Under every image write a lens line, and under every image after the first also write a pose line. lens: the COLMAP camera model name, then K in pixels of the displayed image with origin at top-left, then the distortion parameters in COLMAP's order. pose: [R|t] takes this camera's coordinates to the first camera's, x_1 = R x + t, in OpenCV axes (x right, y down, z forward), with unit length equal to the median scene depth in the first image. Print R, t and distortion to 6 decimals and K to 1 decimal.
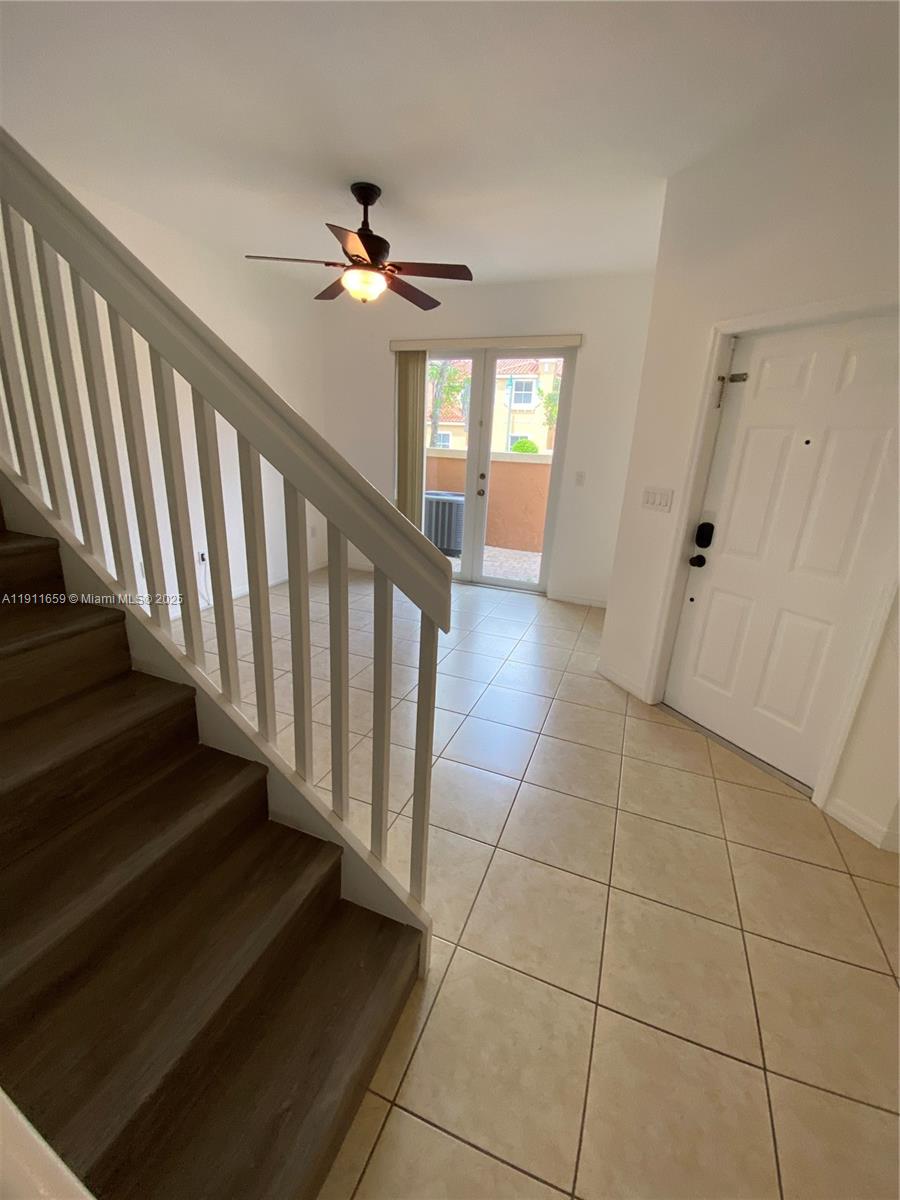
lens RADIAL K [[493.1, 0, 451.5], [0, 493.1, 594.3], [0, 0, 1]] dist [-0.004417, -0.000177]
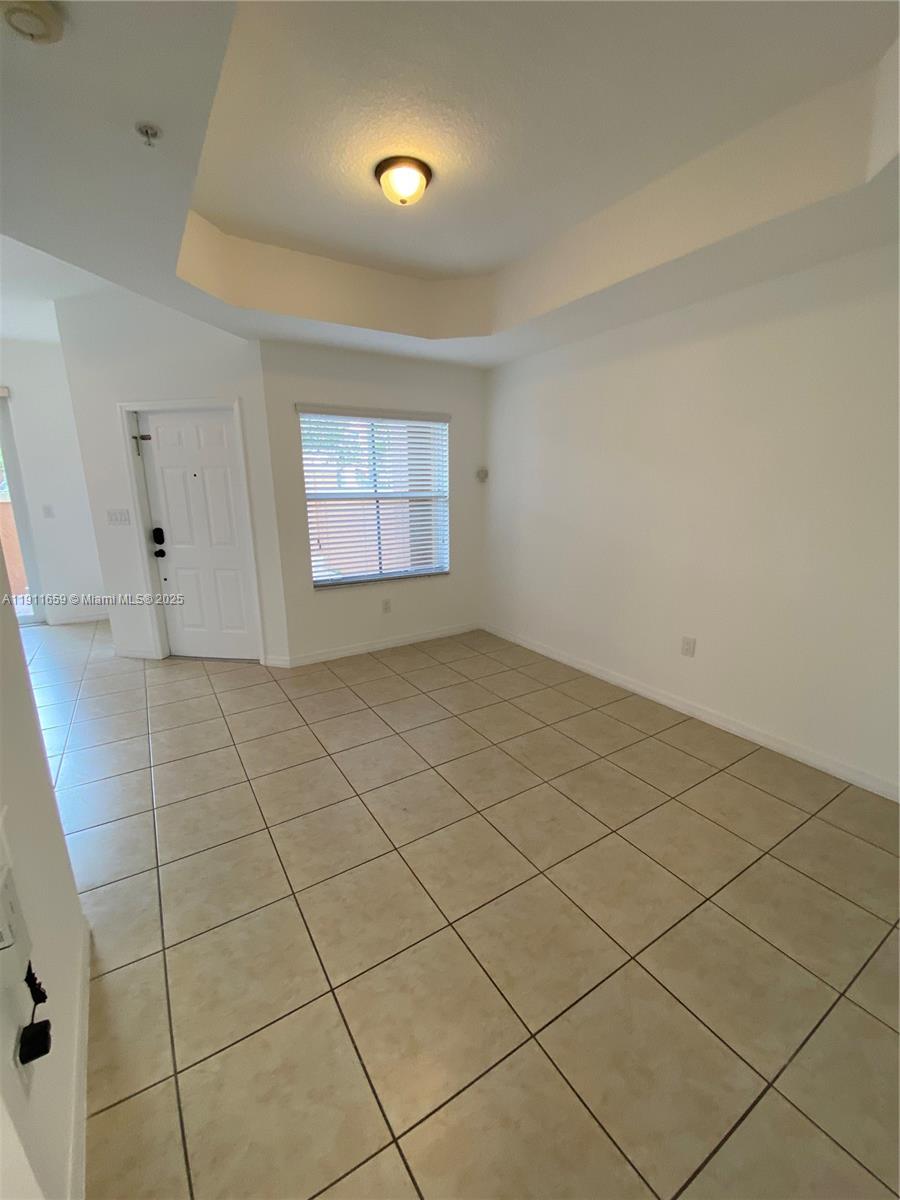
lens RADIAL K [[493.1, 0, 449.7], [0, 493.1, 597.2], [0, 0, 1]] dist [-0.004417, -0.000177]
pose [[0.596624, -0.232883, 0.767988, -0.170974], [0.279463, 0.957362, 0.073203, 0.205962], [-0.752290, 0.170949, 0.636267, -0.634635]]
